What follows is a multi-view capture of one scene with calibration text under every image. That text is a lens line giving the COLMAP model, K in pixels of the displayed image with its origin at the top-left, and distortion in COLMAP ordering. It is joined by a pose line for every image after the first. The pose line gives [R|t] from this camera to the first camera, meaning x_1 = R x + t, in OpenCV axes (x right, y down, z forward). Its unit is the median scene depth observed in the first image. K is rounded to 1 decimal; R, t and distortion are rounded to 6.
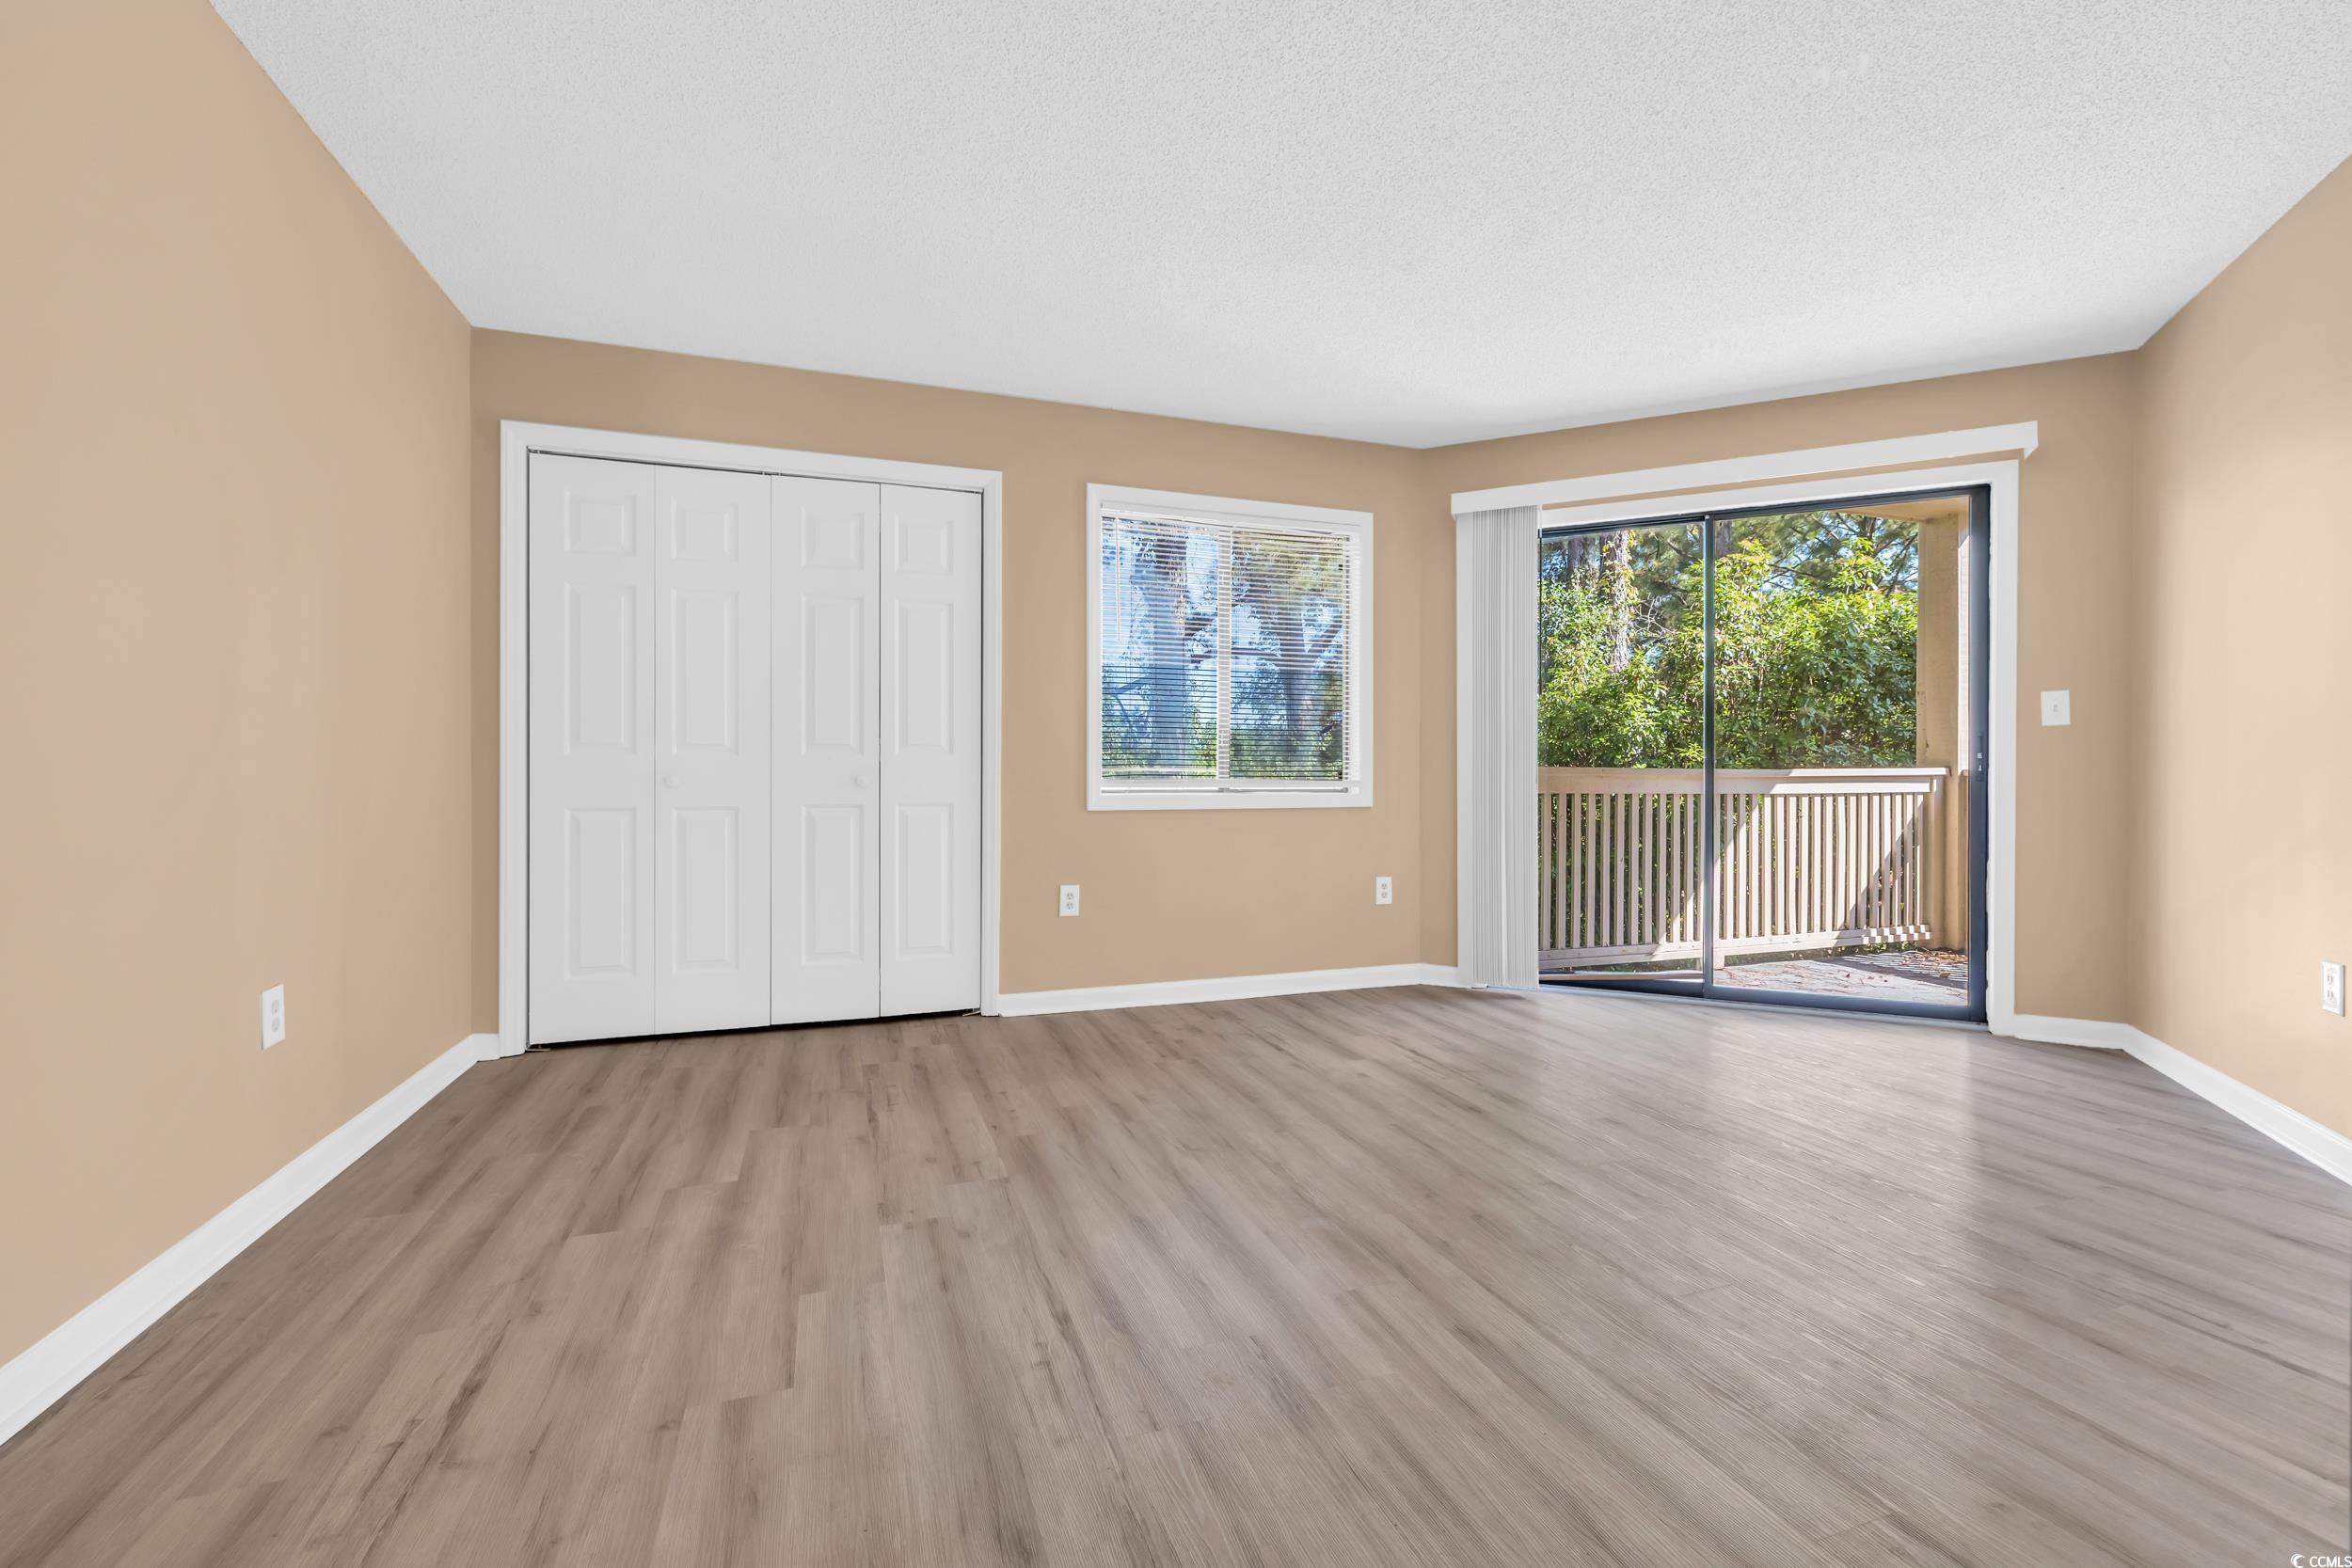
lens RADIAL K [[987.3, 0, 1176.8], [0, 987.3, 780.2], [0, 0, 1]] dist [0.000351, 0.000454]
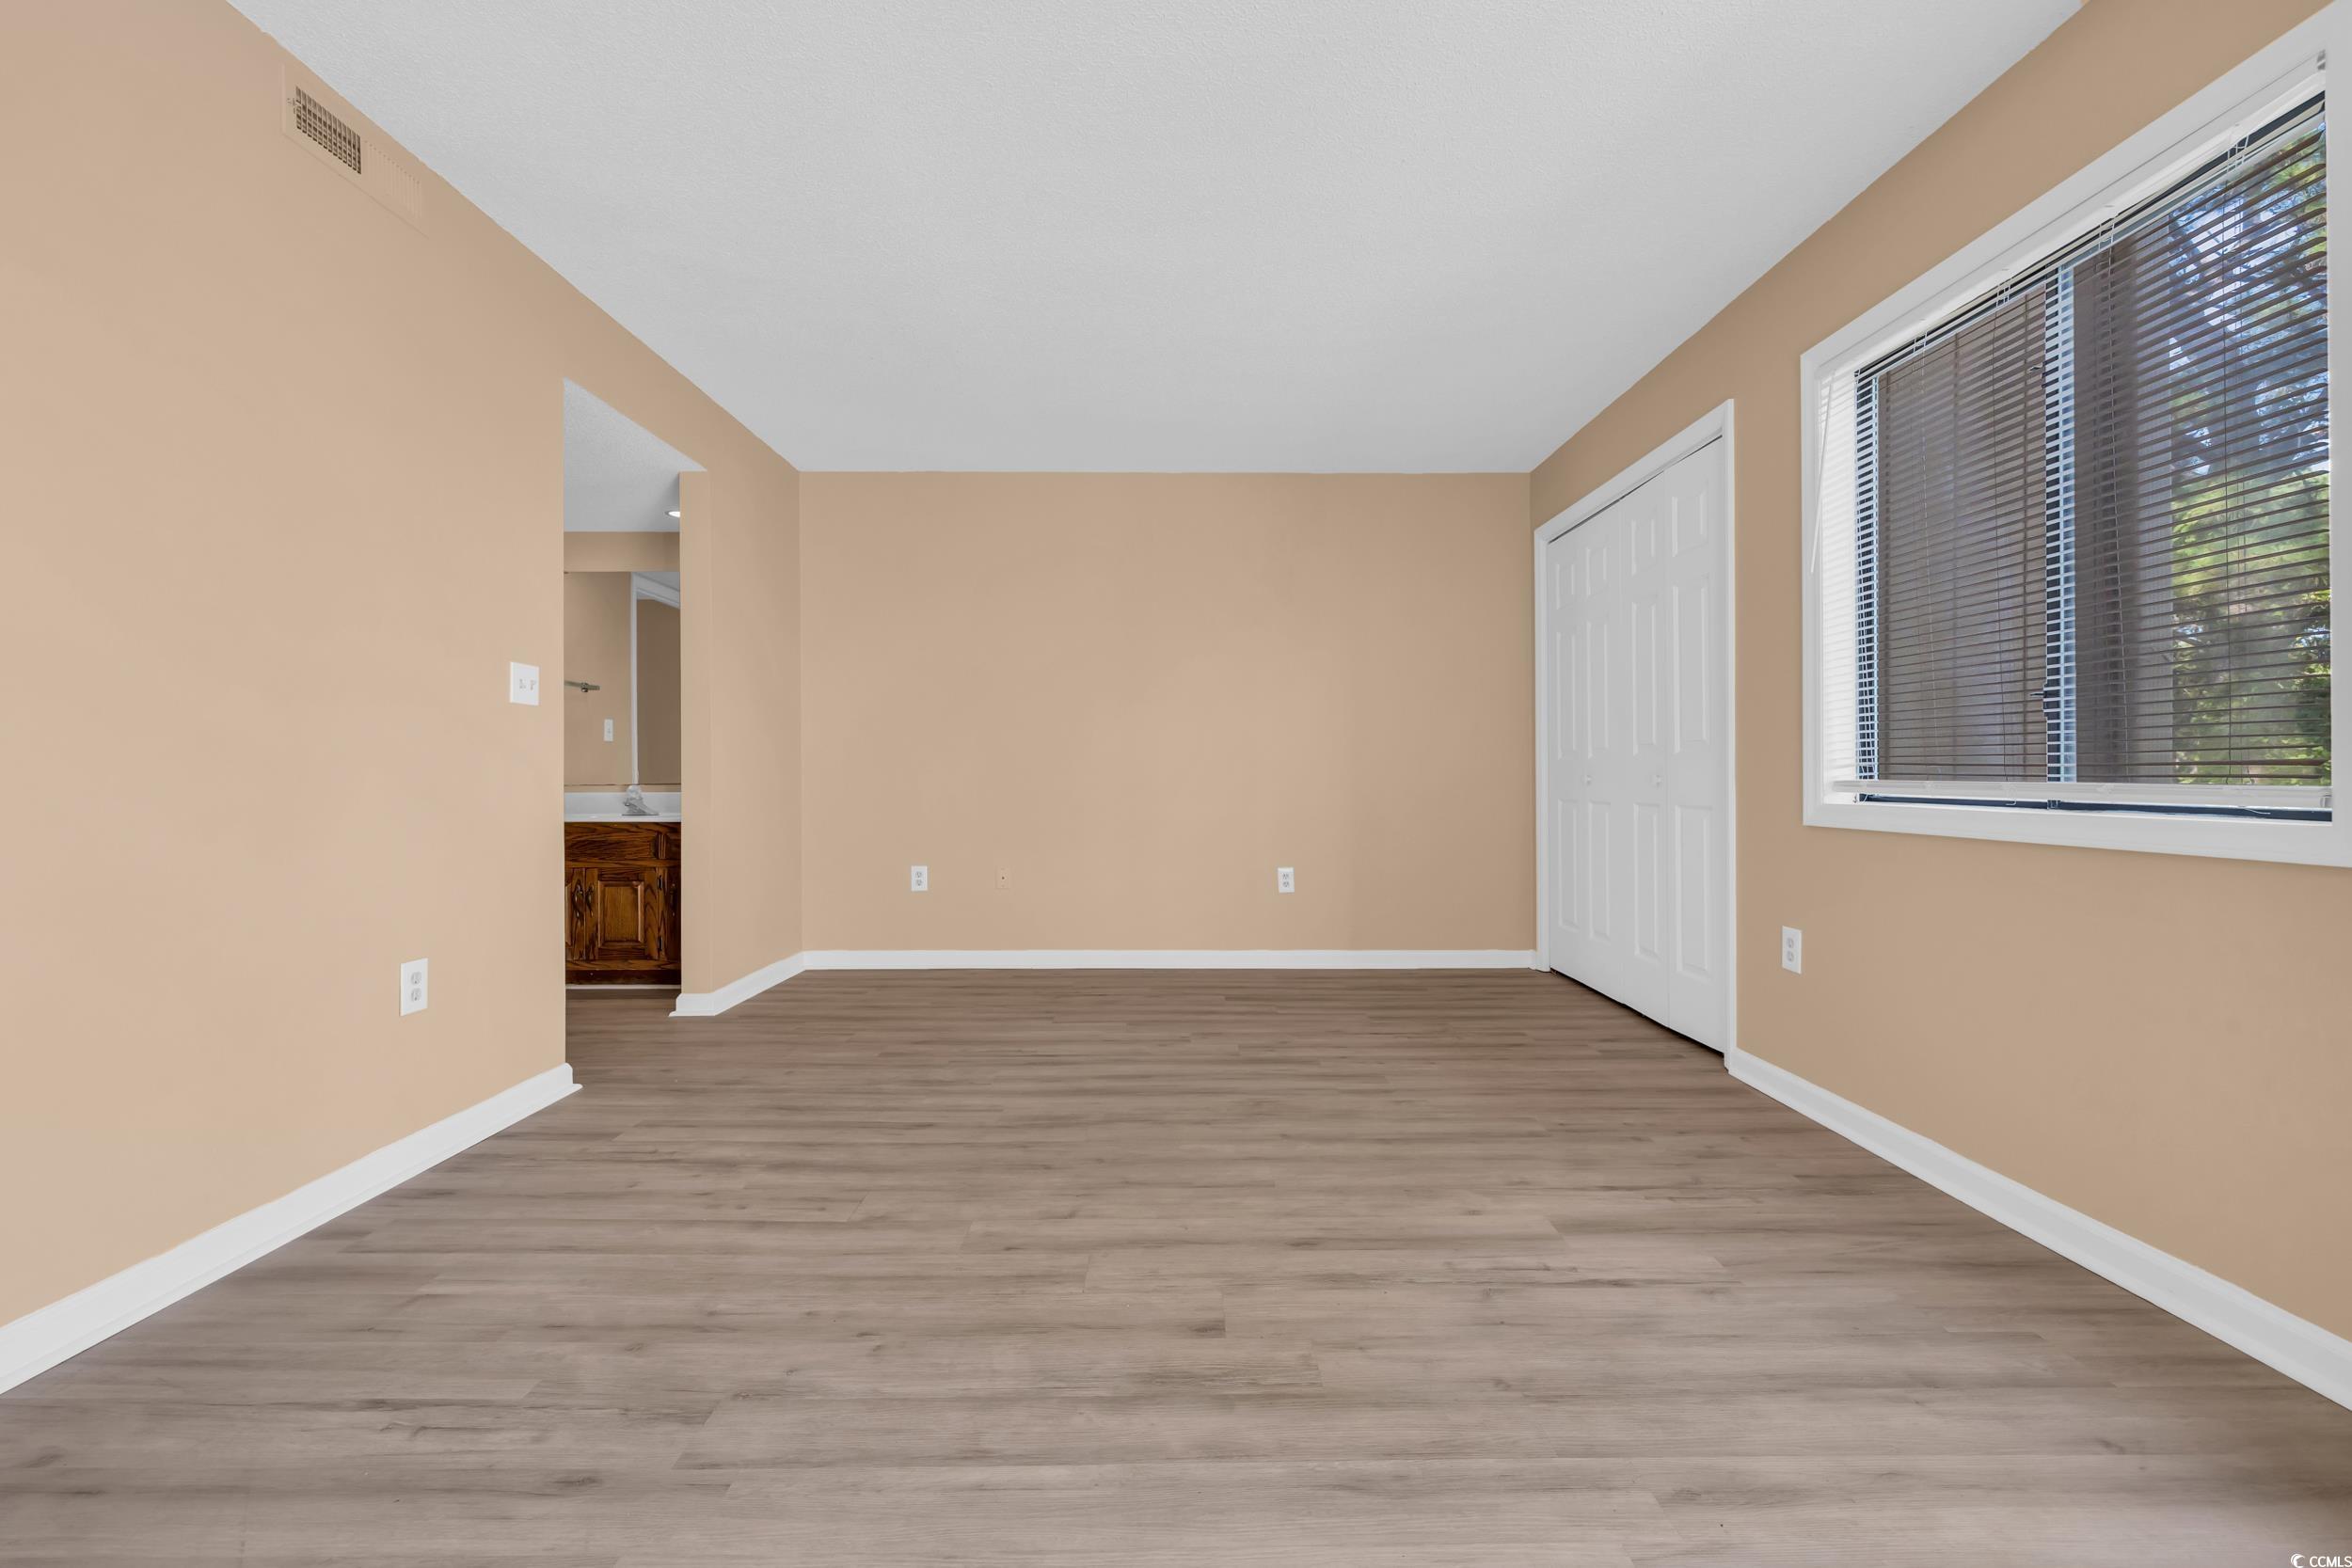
lens RADIAL K [[987.3, 0, 1183.2], [0, 987.3, 779.2], [0, 0, 1]] dist [0.000351, 0.000454]
pose [[-0.322240, 0.002875, -0.946654, 0.972121], [-0.006585, 0.999964, 0.005278, -0.003918], [0.946635, 0.007935, -0.322210, 1.111487]]
